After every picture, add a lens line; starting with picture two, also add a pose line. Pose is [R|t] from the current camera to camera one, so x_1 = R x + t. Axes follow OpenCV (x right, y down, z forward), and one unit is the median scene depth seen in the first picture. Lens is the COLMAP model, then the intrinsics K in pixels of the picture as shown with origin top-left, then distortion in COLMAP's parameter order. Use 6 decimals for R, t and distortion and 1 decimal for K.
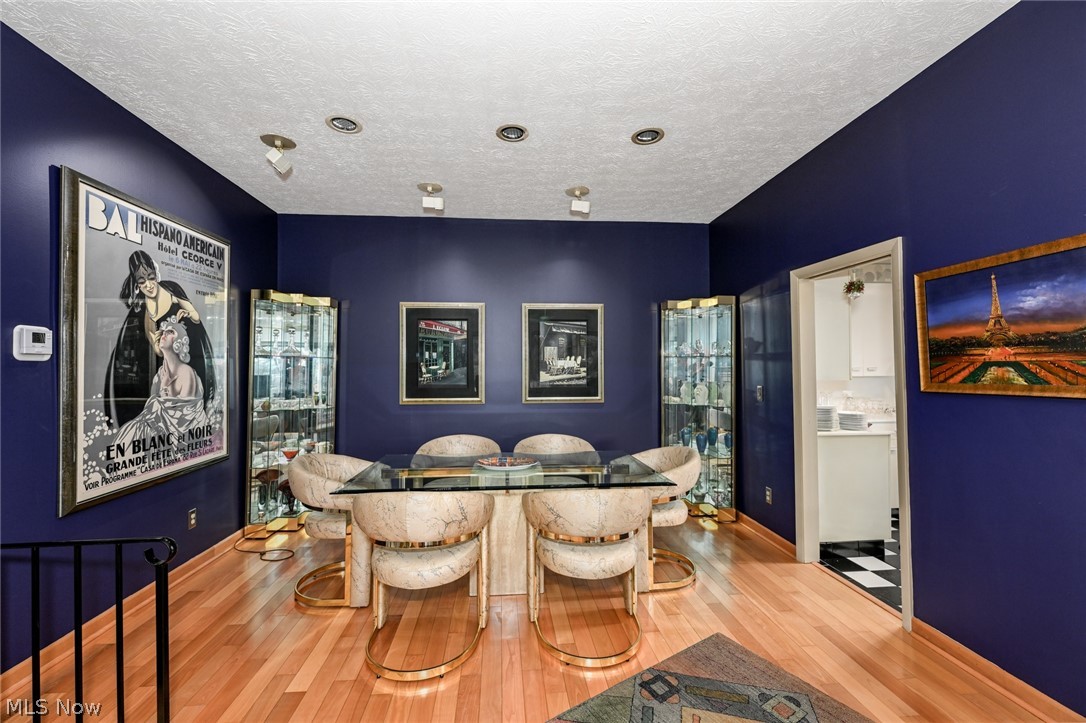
lens RADIAL K [[430.7, 0, 539.3], [0, 430.7, 361.5], [0, 0, 1]] dist [-0.002268, 0.000462]
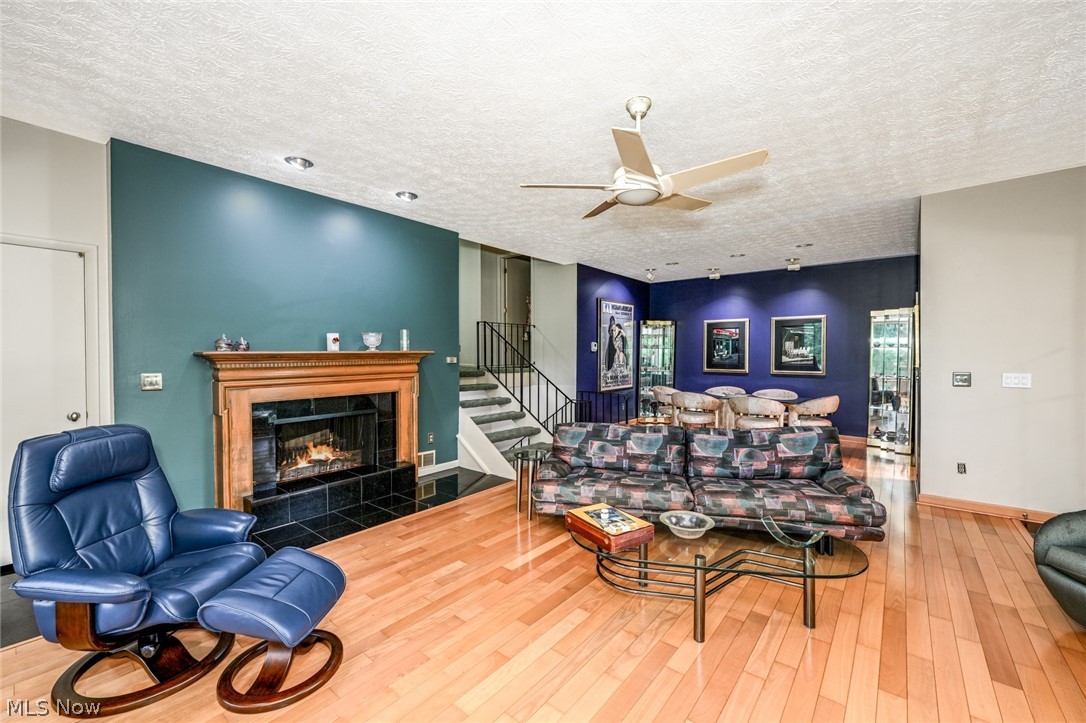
lens RADIAL K [[430.7, 0, 545.1], [0, 430.7, 360.1], [0, 0, 1]] dist [-0.002268, 0.000462]
pose [[0.712450, 0.016994, -0.701517, 0.732500], [0.006975, 0.999486, 0.031295, -0.028119], [0.701688, -0.027190, 0.711966, -1.244898]]
